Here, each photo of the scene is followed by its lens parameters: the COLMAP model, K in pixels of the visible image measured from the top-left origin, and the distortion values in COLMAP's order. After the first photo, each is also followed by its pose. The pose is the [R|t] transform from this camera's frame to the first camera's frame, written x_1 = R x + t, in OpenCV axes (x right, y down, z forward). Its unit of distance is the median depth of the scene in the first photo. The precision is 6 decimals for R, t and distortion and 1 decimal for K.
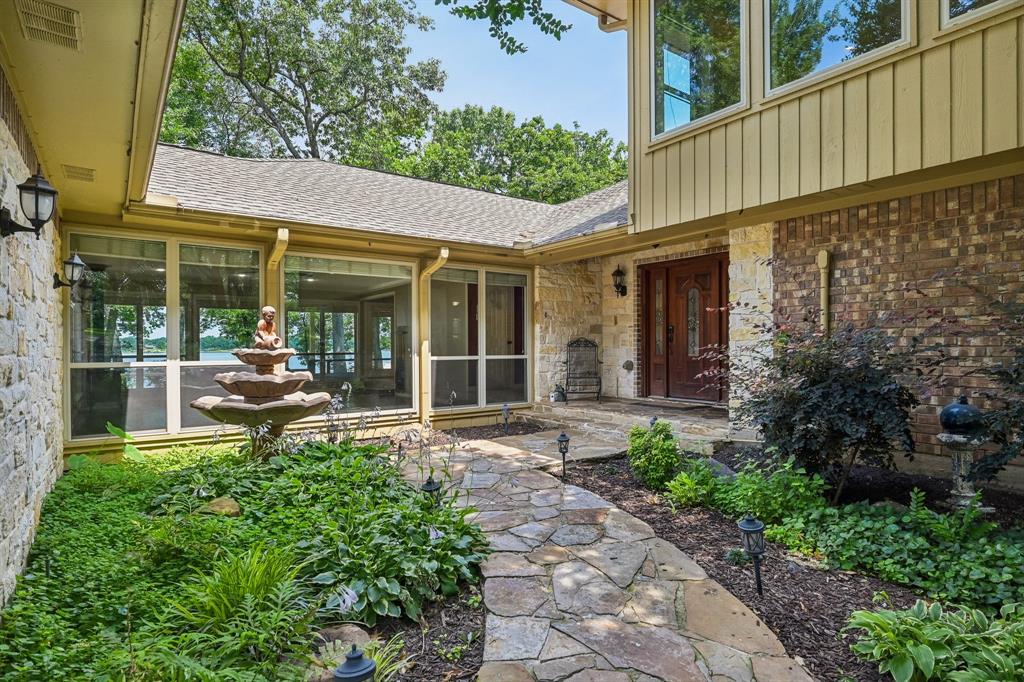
lens RADIAL K [[561.7, 0, 509.5], [0, 561.7, 341.5], [0, 0, 1]] dist [-0.001852, -0.000263]
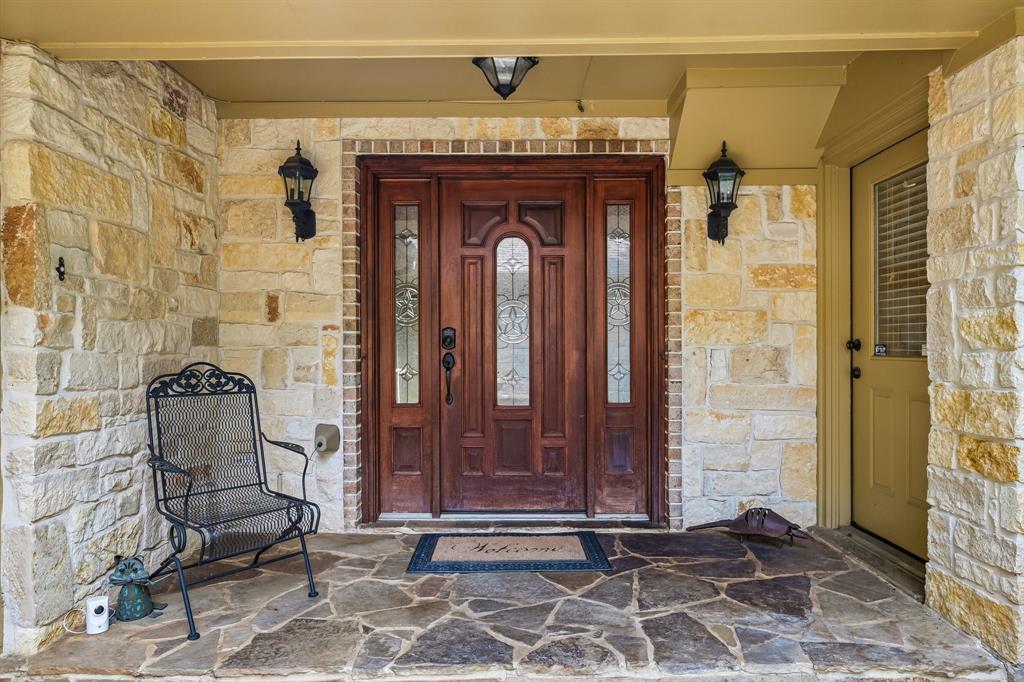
lens RADIAL K [[629.5, 0, 511.2], [0, 629.5, 343.6], [0, 0, 1]] dist [-0.005406, -0.000996]
pose [[0.585106, 0.004604, 0.810944, -0.037558], [-0.002853, 0.999989, -0.003619, -0.015499], [-0.810952, -0.000196, 0.585113, 0.684342]]
